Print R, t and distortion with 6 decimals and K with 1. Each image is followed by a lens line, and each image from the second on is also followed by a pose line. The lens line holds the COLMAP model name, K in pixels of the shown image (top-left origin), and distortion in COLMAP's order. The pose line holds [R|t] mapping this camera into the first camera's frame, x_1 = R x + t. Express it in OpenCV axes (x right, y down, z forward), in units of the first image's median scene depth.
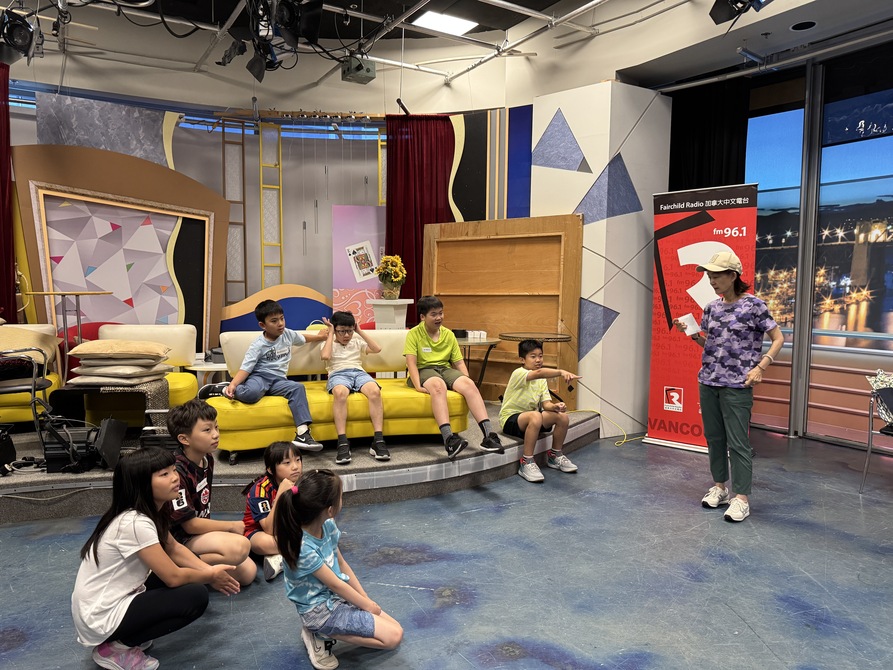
lens RADIAL K [[634.4, 0, 446.5], [0, 634.4, 335.0], [0, 0, 1]] dist [0.000166, -0.001274]
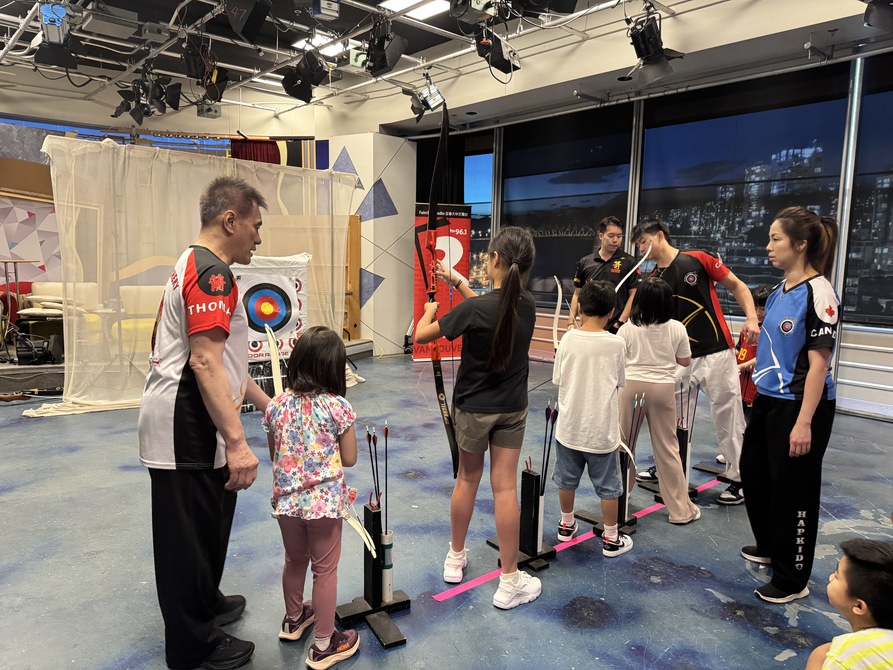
lens RADIAL K [[661.4, 0, 446.5], [0, 661.4, 335.0], [0, 0, 1]] dist [0.113951, -0.149065]
pose [[0.985771, -0.008273, 0.167888, 0.144538], [0.001511, 0.999184, 0.040369, 0.040993], [-0.168085, -0.039541, 0.984979, -0.680504]]
